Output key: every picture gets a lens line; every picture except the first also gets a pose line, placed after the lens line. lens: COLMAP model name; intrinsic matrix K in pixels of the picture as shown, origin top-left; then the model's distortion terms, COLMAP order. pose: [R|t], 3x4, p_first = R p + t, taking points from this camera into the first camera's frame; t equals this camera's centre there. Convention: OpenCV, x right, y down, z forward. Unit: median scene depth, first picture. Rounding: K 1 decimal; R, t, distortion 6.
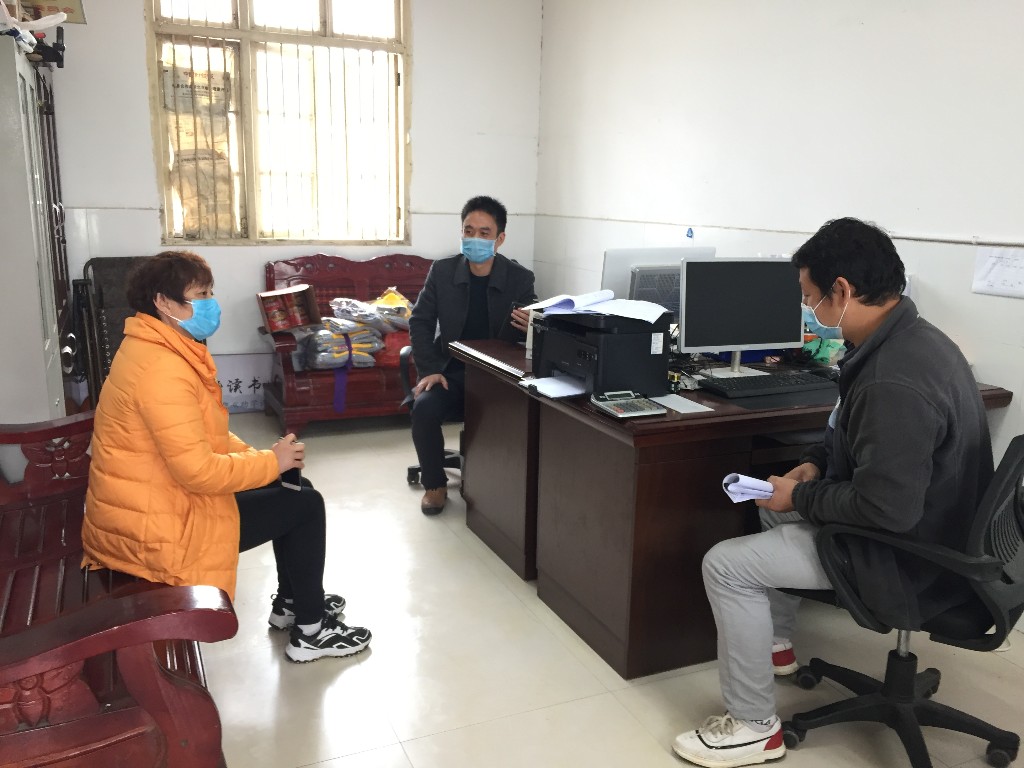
lens RADIAL K [[880.6, 0, 512.0], [0, 880.6, 384.0], [0, 0, 1]] dist [0.041732, -0.009733]
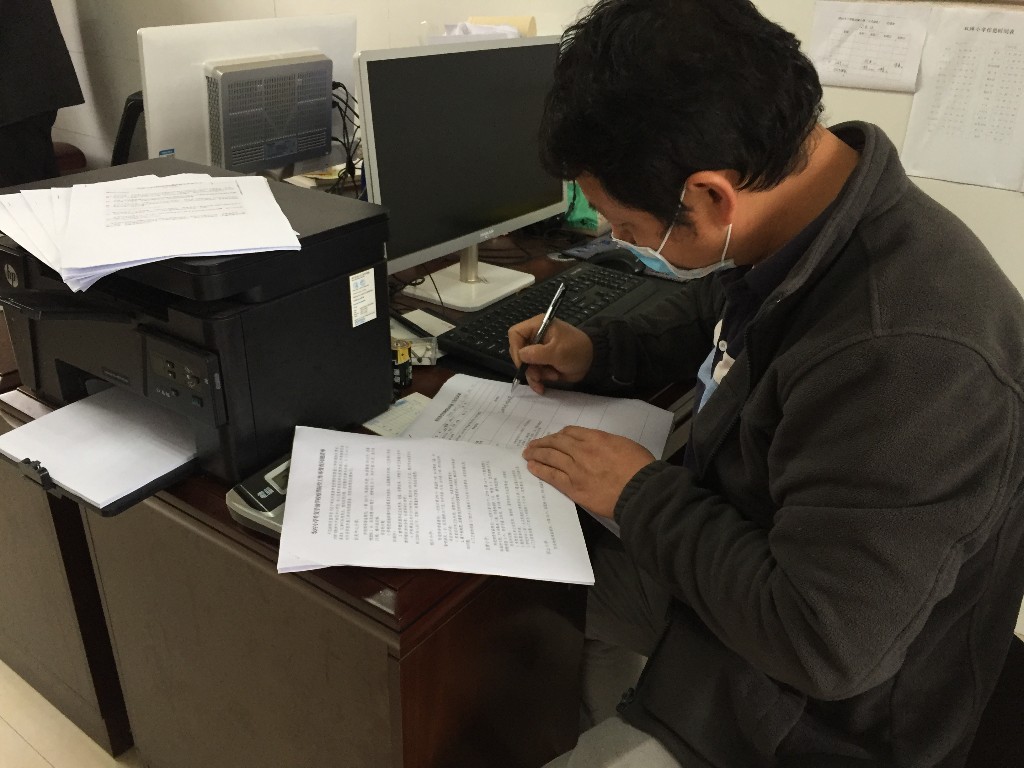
lens RADIAL K [[880.6, 0, 512.0], [0, 880.6, 384.0], [0, 0, 1]] dist [0.041732, -0.009733]
pose [[0.866150, -0.222864, 0.447343, 0.036821], [0.102887, 0.955412, 0.276769, -0.101106], [-0.489079, -0.193698, 0.850460, 0.583291]]
